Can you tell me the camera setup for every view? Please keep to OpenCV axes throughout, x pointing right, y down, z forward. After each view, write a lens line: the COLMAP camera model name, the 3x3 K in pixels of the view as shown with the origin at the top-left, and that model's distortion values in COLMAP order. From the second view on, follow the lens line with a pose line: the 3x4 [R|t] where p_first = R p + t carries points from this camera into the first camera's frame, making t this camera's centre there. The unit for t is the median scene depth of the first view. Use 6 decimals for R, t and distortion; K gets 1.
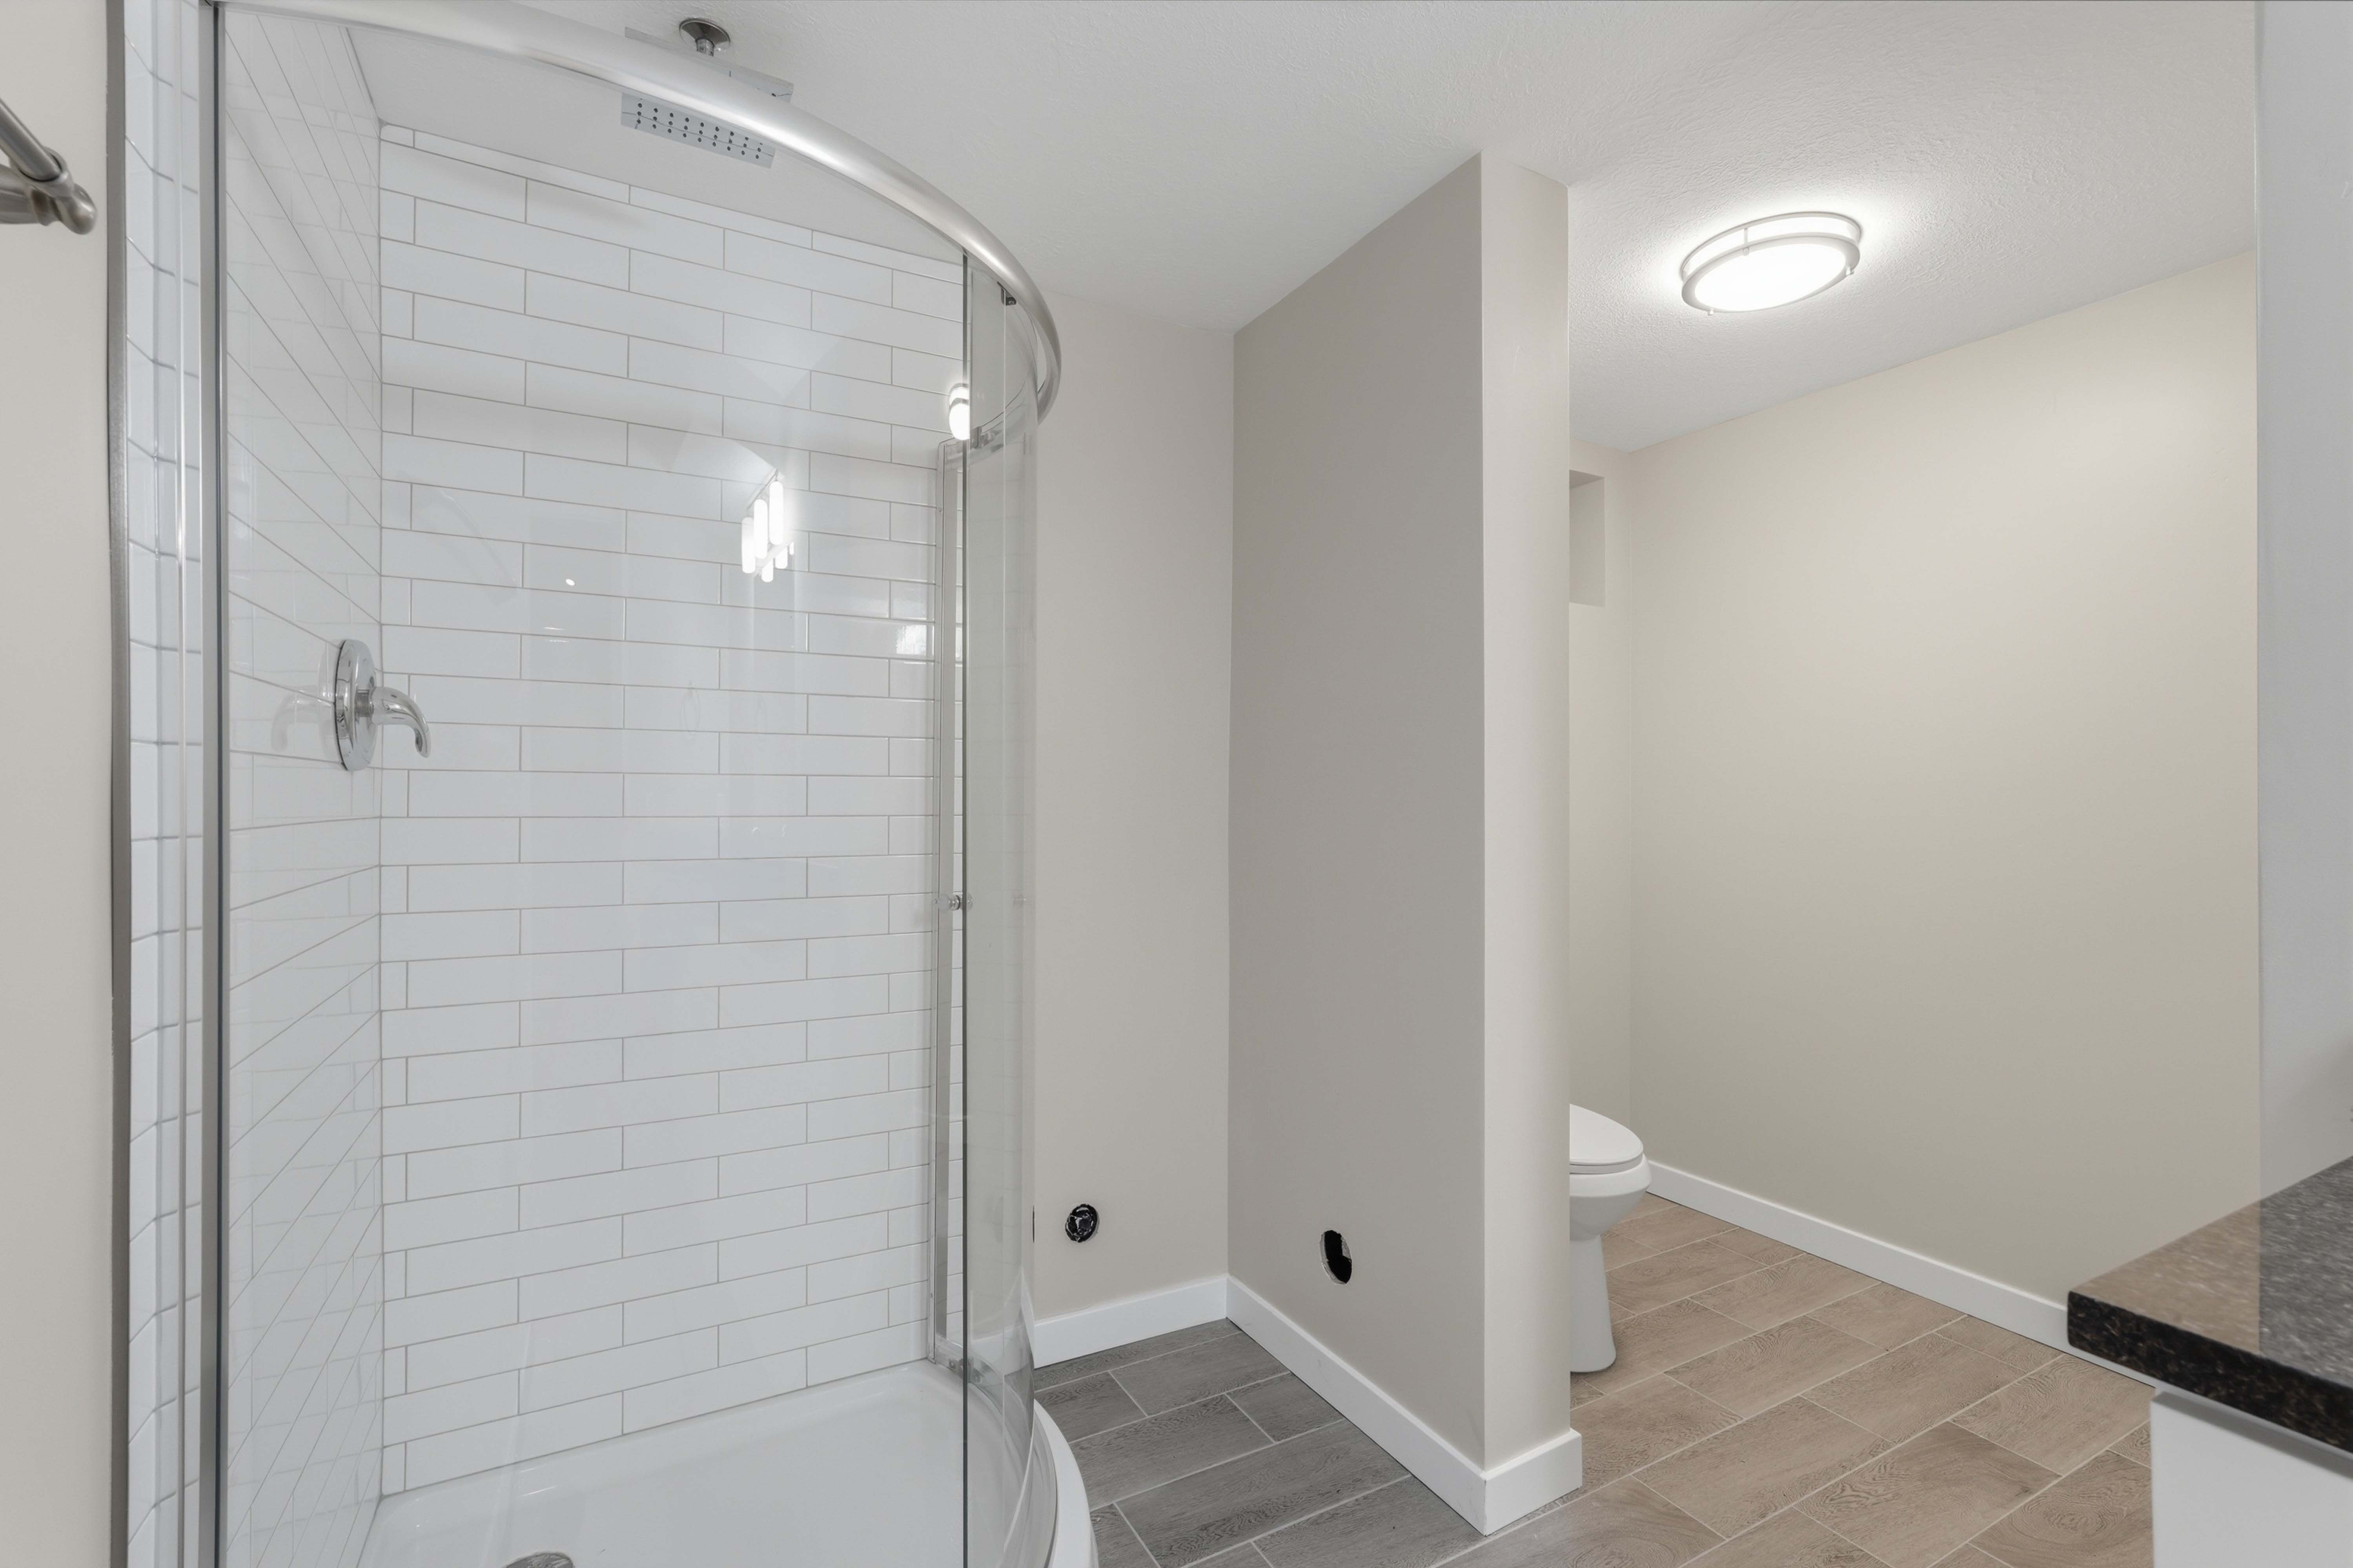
lens RADIAL K [[1046.6, 0, 1178.0], [0, 1046.6, 794.9], [0, 0, 1]] dist [-0.000697, 0.000693]
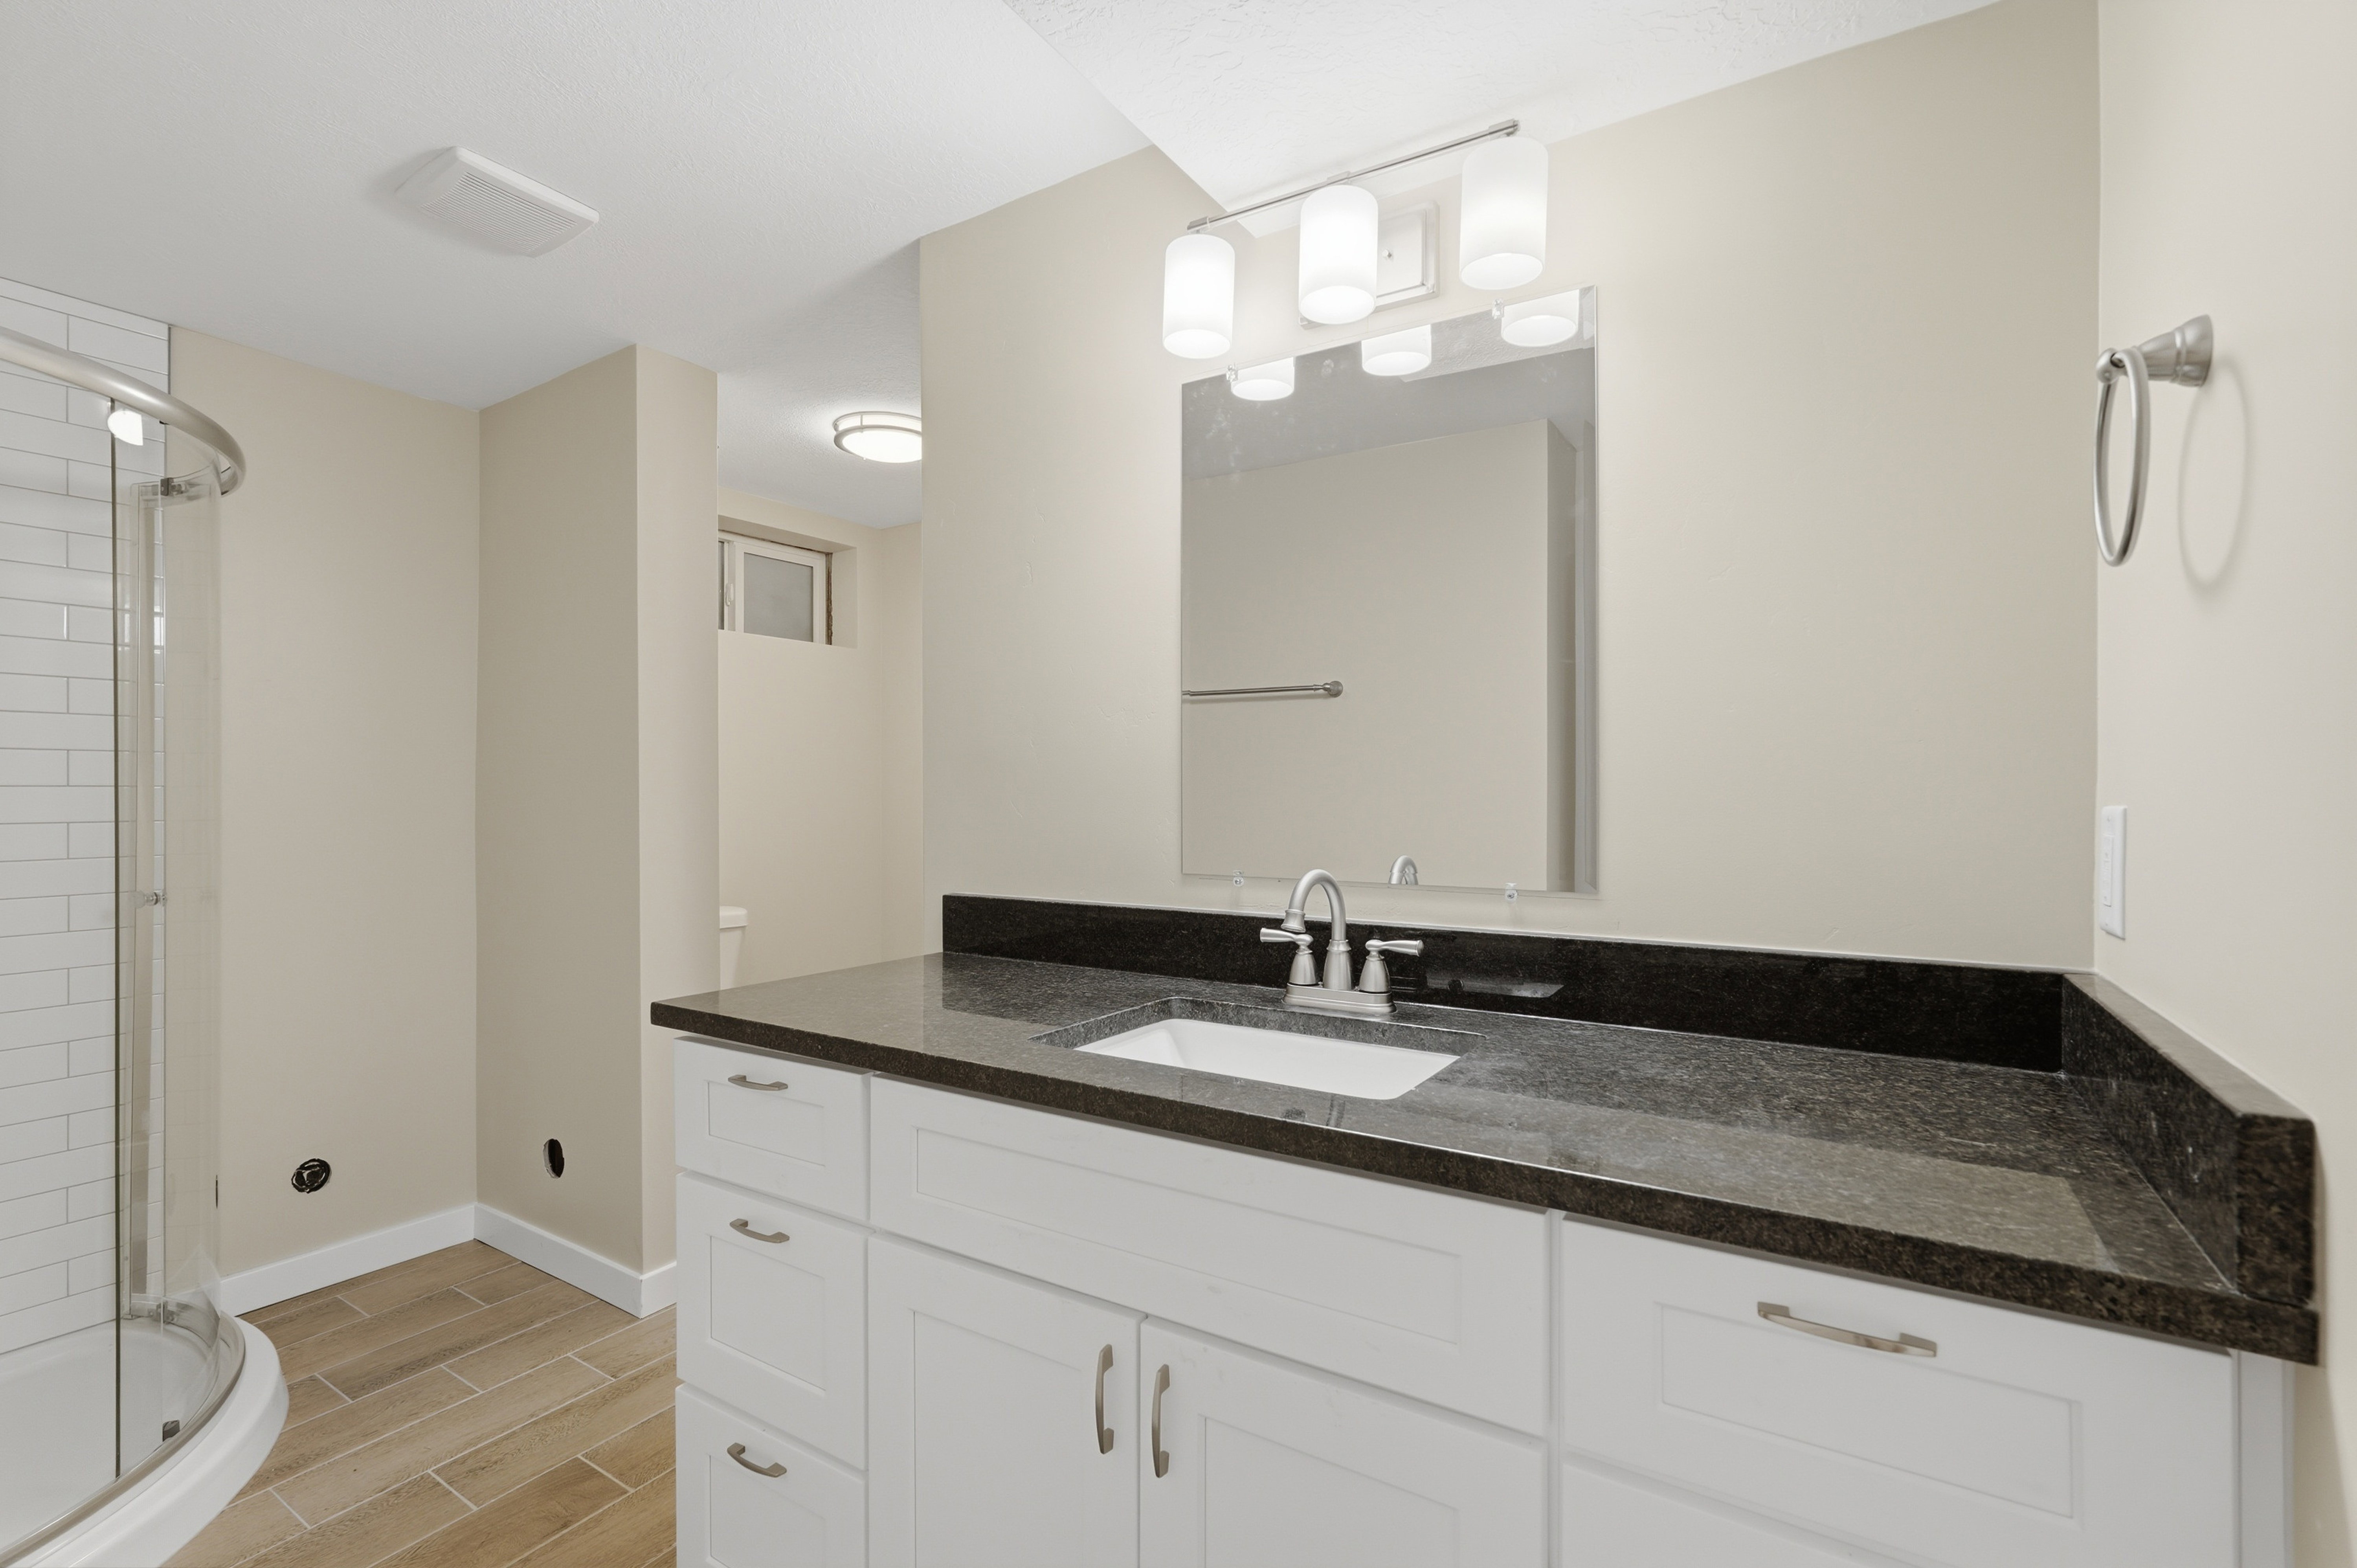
lens RADIAL K [[1048.4, 0, 1180.0], [0, 1048.4, 794.9], [0, 0, 1]] dist [-0.000697, 0.000693]
pose [[0.880781, -0.006228, 0.473482, 0.230085], [0.005721, 0.999980, 0.002511, -0.003631], [-0.473489, 0.000497, 0.880800, -0.513085]]
